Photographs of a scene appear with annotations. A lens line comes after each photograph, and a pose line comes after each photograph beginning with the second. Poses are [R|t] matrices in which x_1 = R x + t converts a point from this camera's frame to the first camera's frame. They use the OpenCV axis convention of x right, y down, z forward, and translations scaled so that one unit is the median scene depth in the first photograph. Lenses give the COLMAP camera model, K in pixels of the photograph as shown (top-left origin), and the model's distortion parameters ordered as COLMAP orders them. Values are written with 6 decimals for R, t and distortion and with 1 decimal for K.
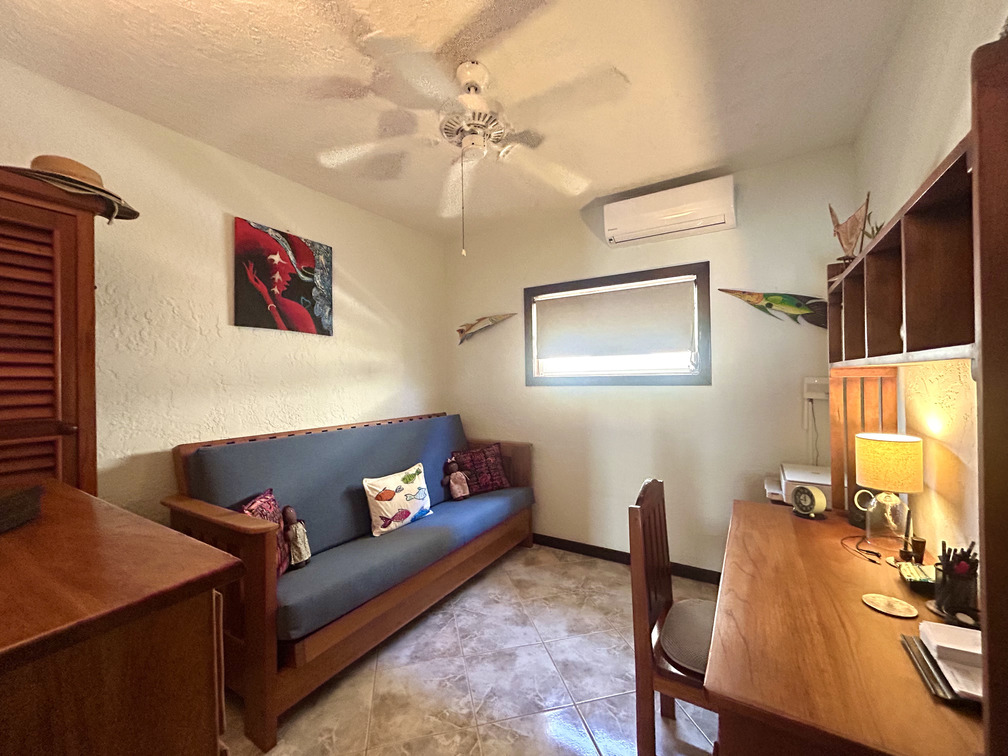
lens RADIAL K [[412.0, 0, 504.0], [0, 412.0, 378.0], [0, 0, 1]] dist [-0.010687, -0.000146]
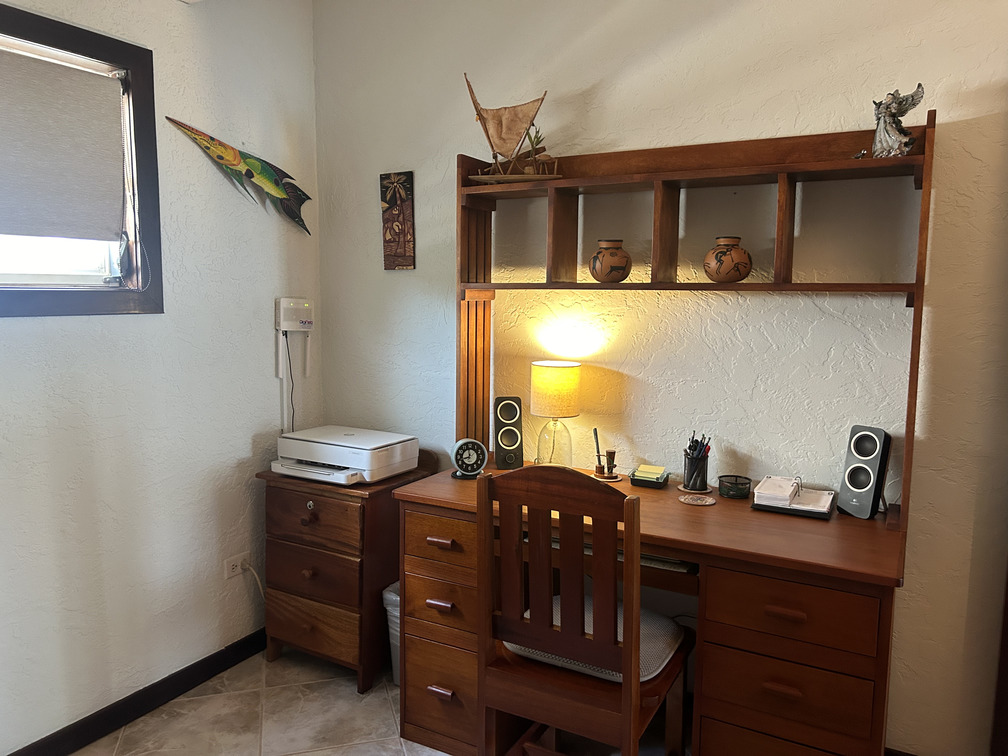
lens RADIAL K [[753.8, 0, 503.1], [0, 753.8, 382.0], [0, 0, 1]] dist [0.027859, -0.004662]
pose [[-0.032141, -0.102493, 0.994214, -0.468238], [-0.011746, 0.994698, 0.102164, 0.003737], [-0.999414, -0.008394, -0.033174, 0.666486]]
